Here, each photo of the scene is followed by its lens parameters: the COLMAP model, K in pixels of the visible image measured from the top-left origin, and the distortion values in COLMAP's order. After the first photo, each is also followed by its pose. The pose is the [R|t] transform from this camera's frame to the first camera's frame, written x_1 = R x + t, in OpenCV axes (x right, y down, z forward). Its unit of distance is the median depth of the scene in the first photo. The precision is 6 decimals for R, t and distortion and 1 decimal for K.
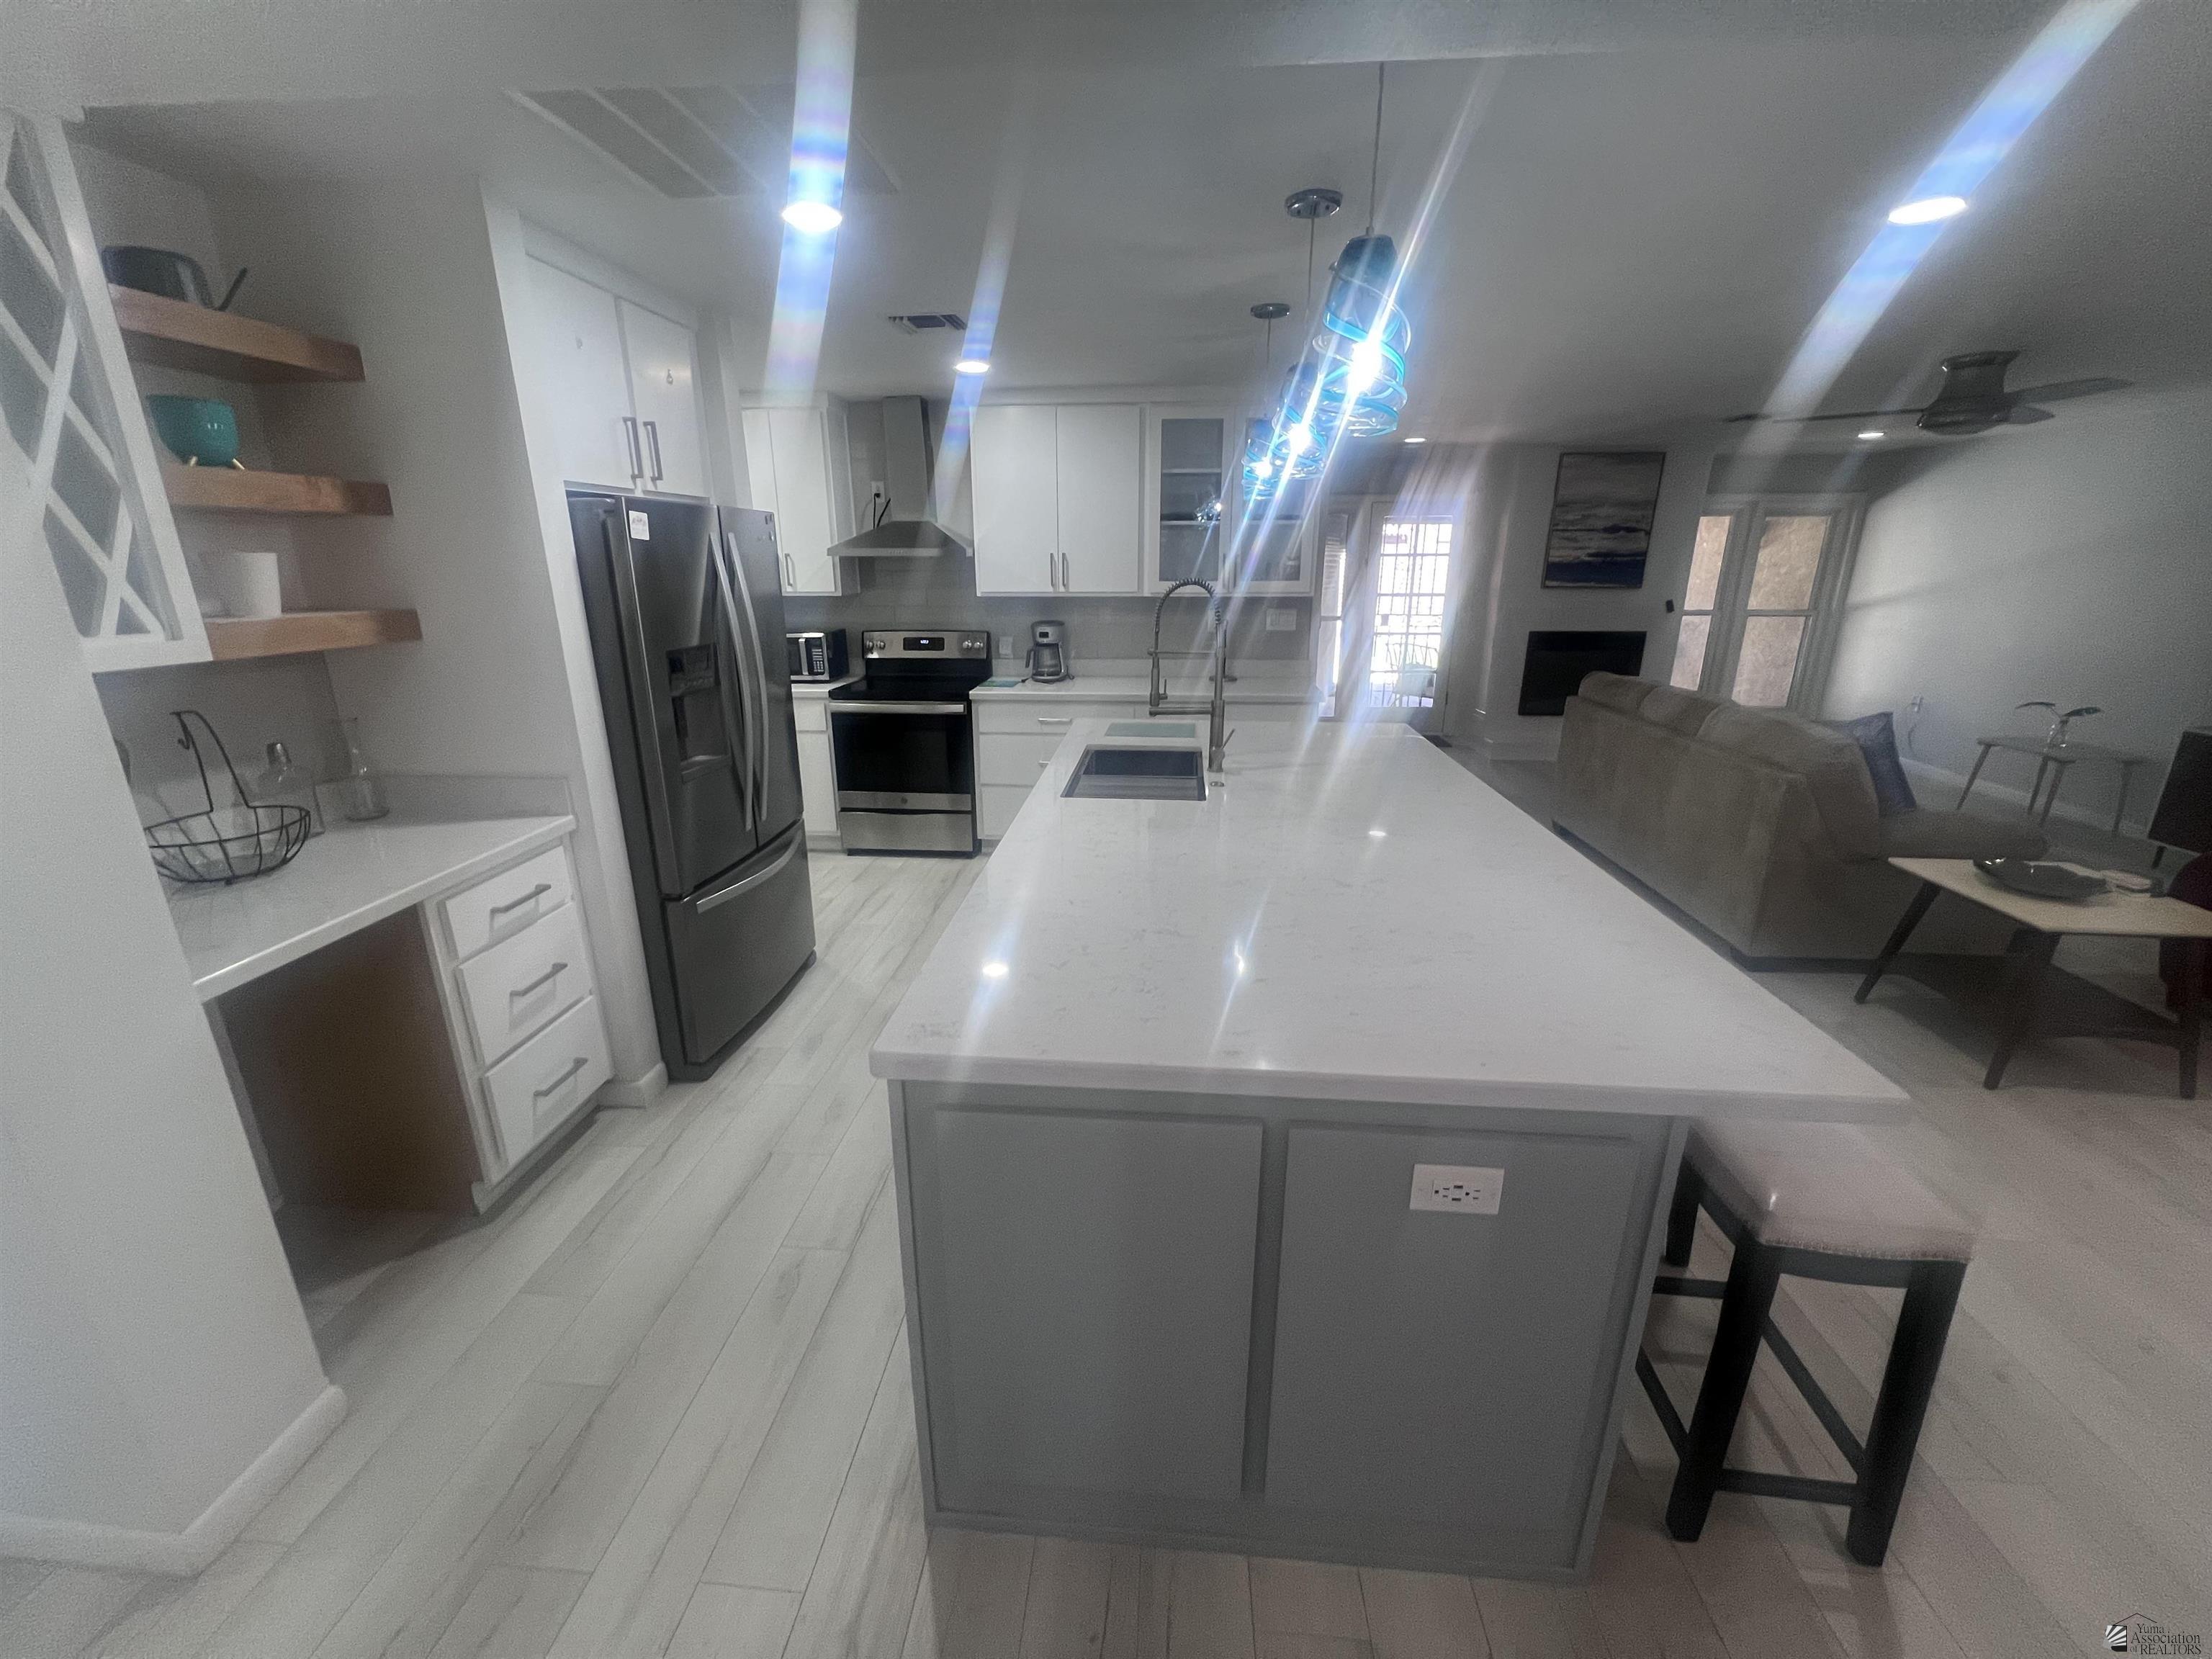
lens RADIAL K [[883.6, 0, 1104.1], [0, 883.6, 821.9], [0, 0, 1]] dist [-0.002140, 0.000779]
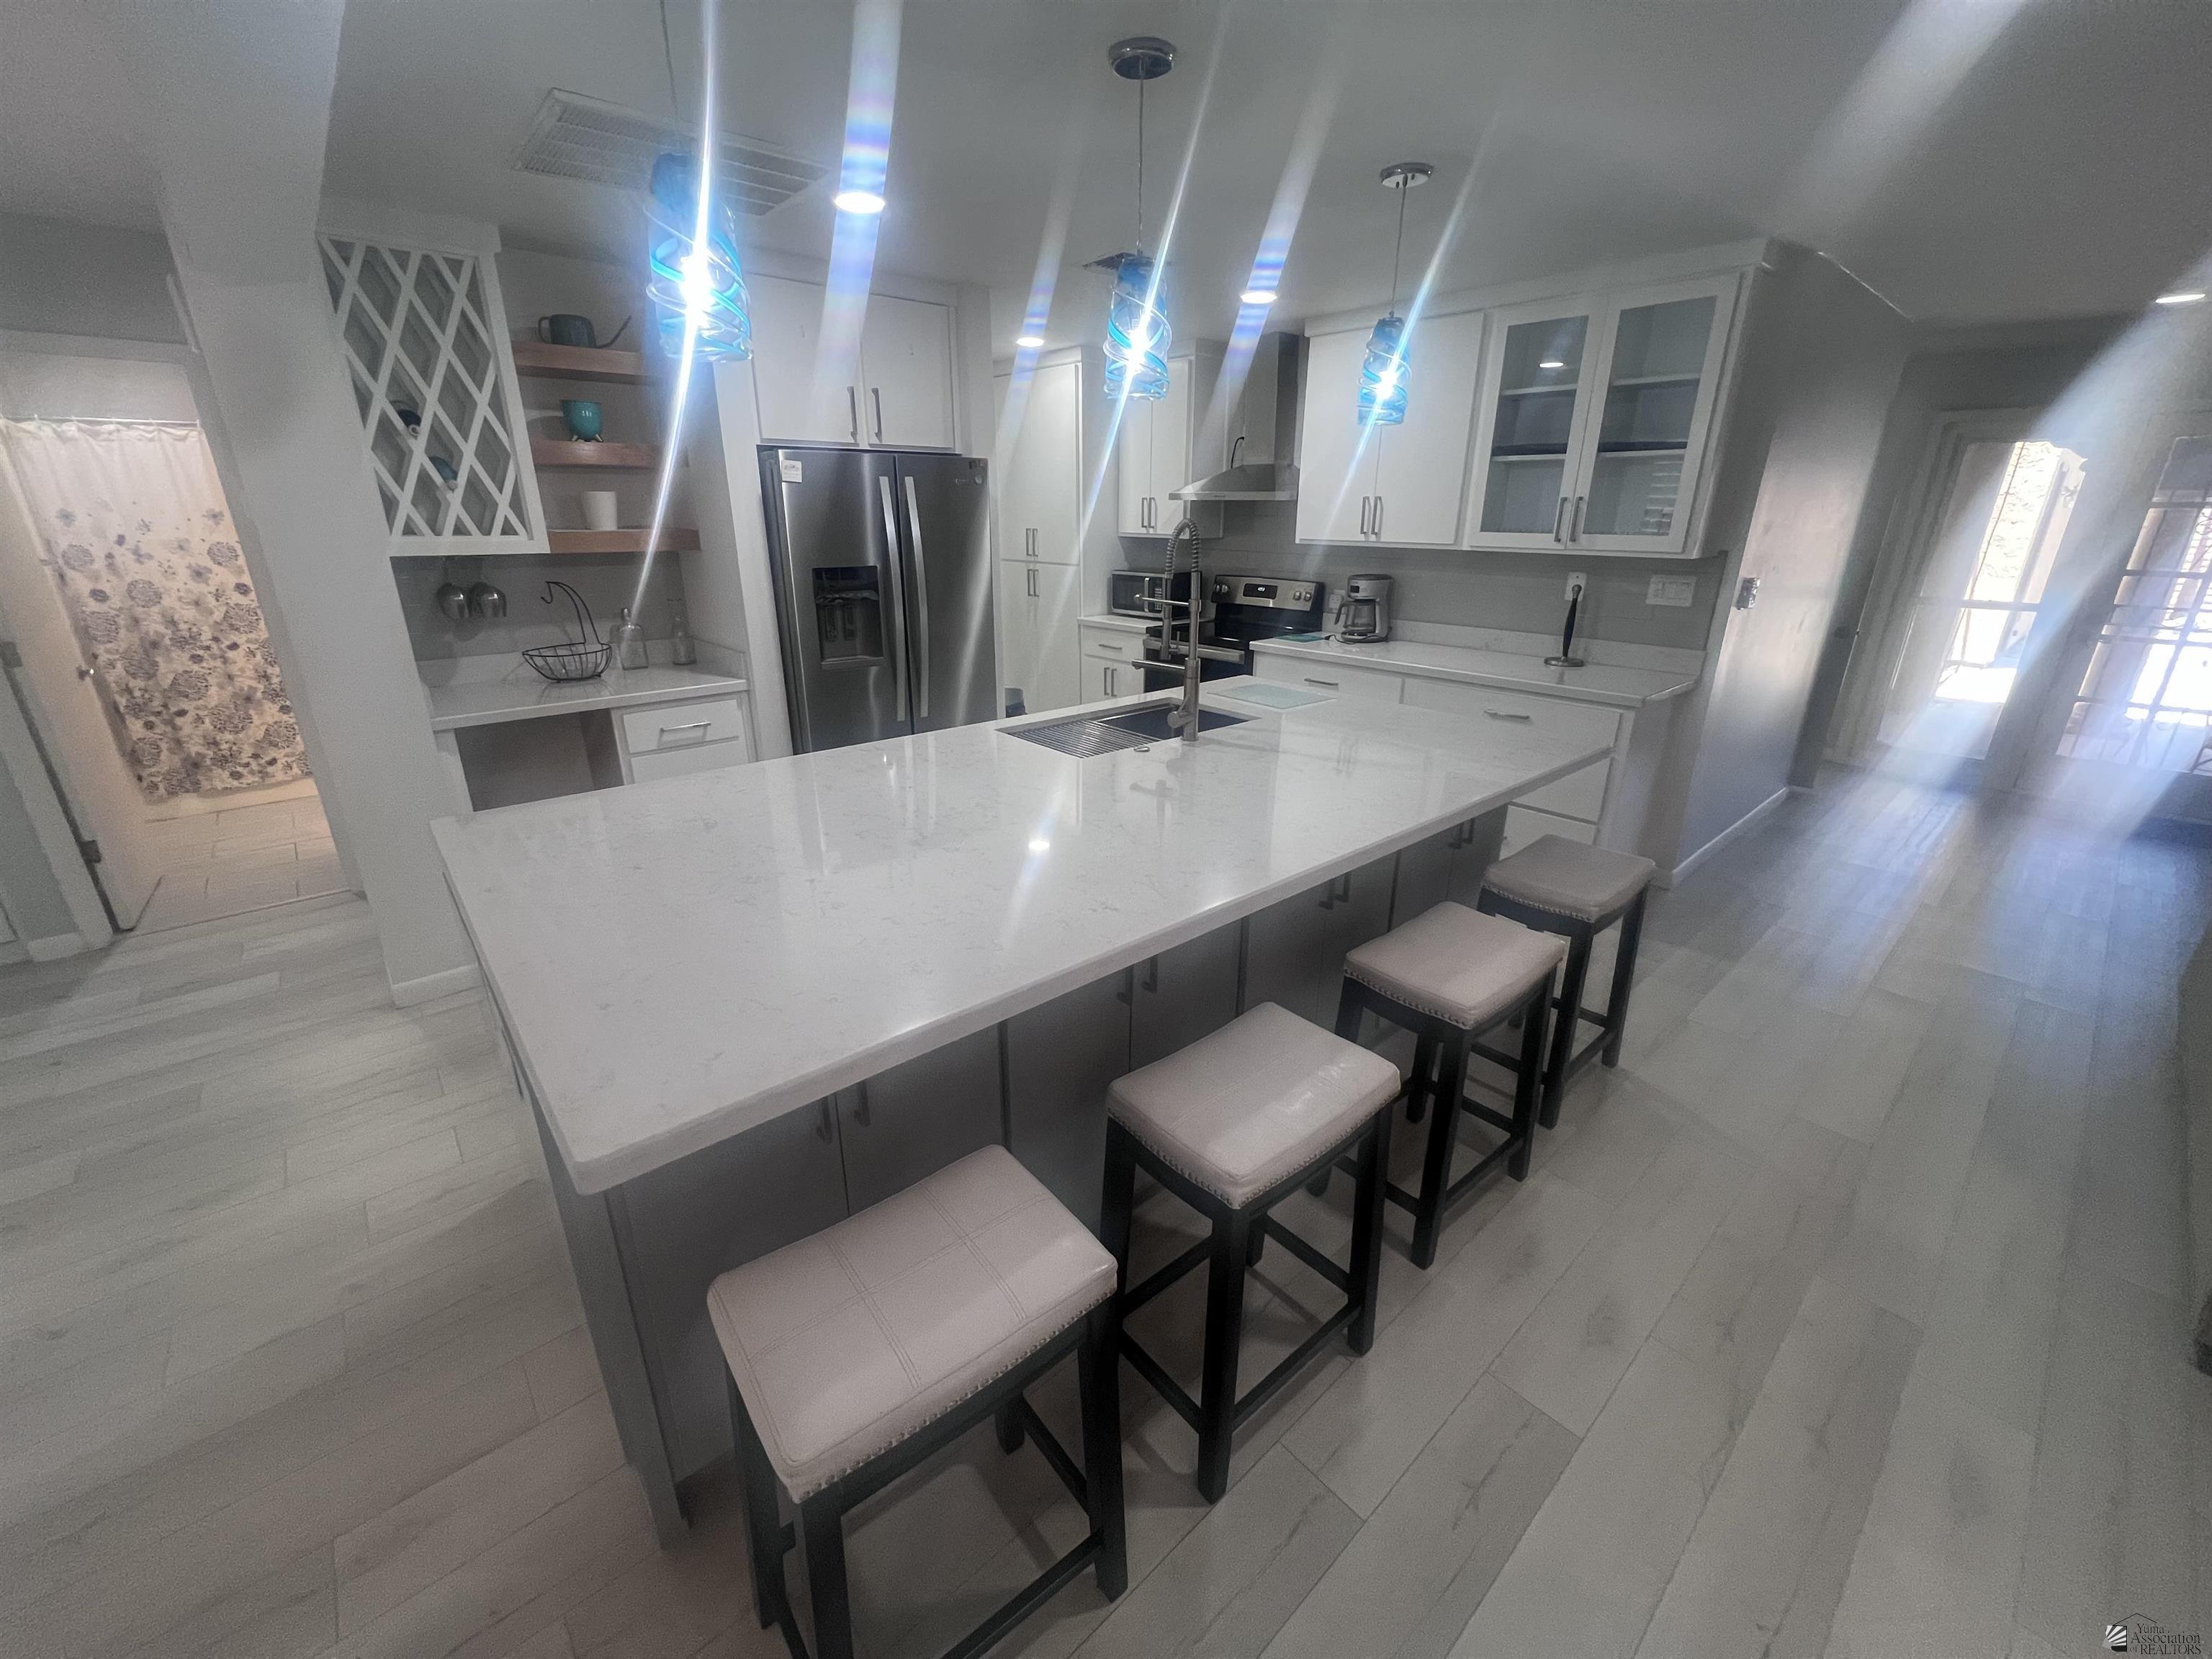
lens RADIAL K [[883.6, 0, 1104.5], [0, 883.6, 826.8], [0, 0, 1]] dist [-0.002140, 0.000779]
pose [[0.719453, 0.241325, -0.651268, 0.391287], [-0.205948, 0.969648, 0.131790, -0.041720], [0.663305, 0.039311, 0.747316, 0.161174]]
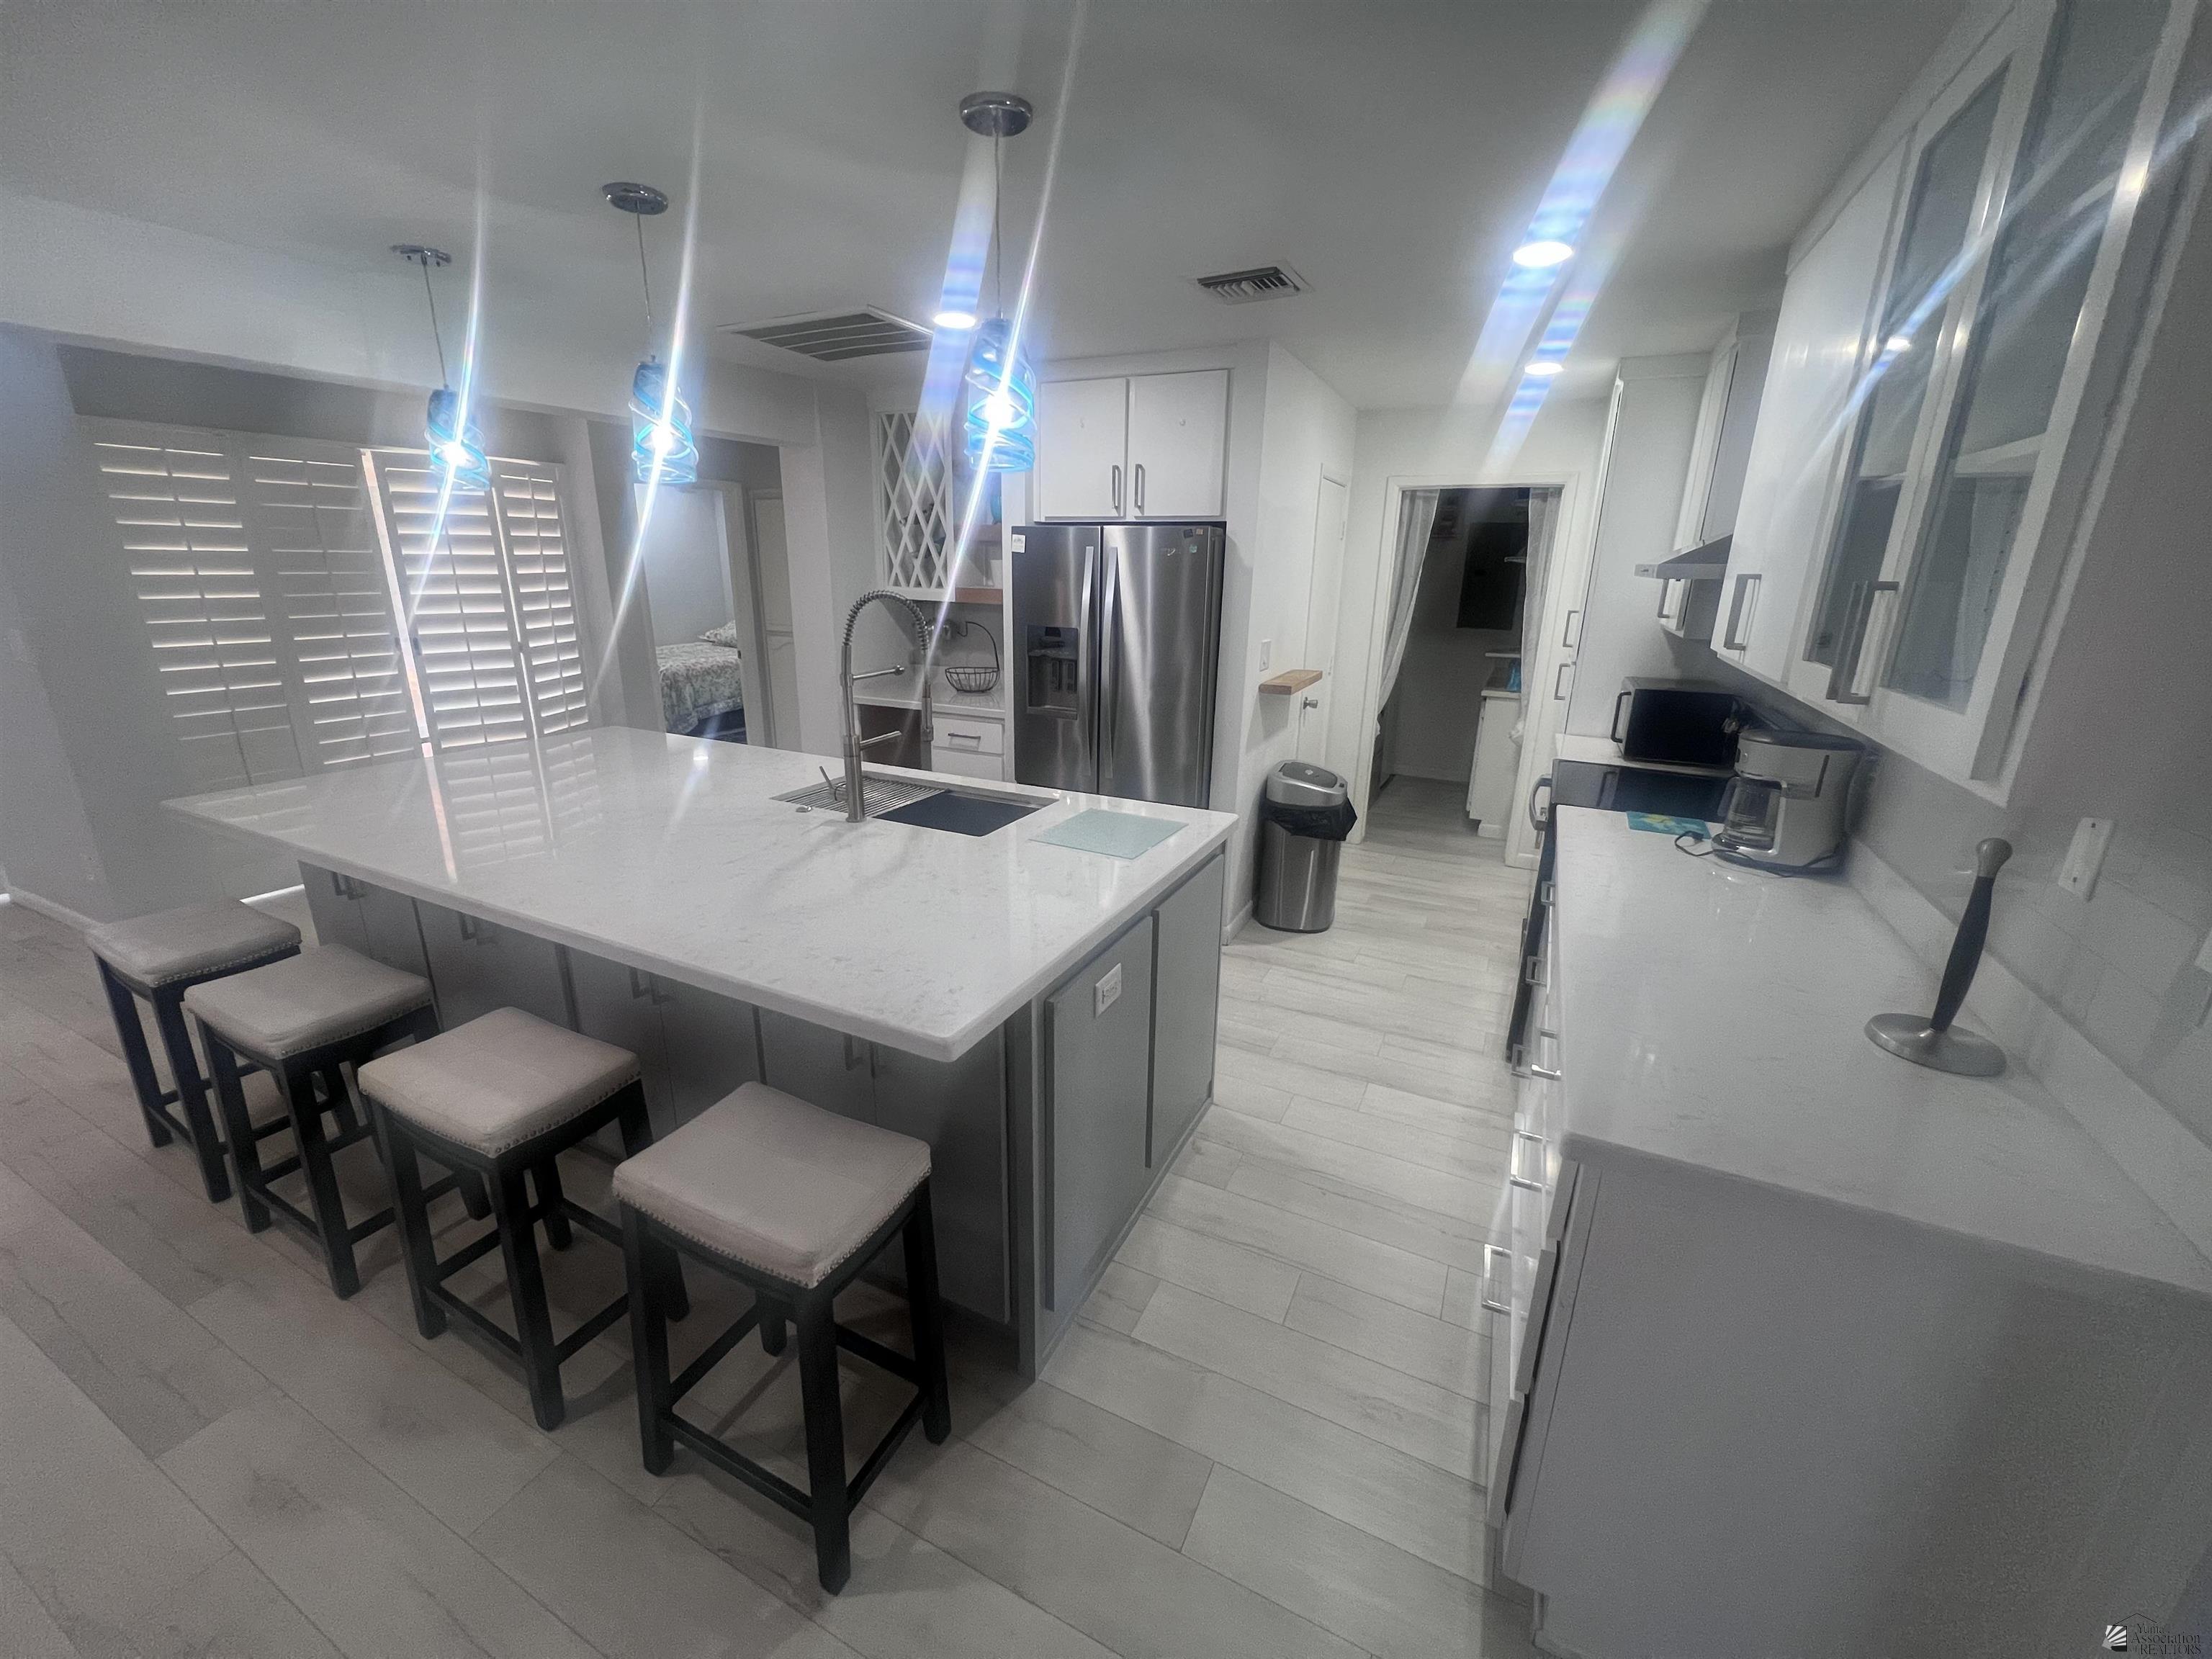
lens RADIAL K [[883.6, 0, 1092.5], [0, 883.6, 822.7], [0, 0, 1]] dist [-0.002140, 0.000779]
pose [[-0.374277, 0.264312, -0.888851, 0.460768], [-0.283520, 0.880003, 0.381065, -0.257458], [0.882912, 0.394631, -0.254428, 0.824510]]
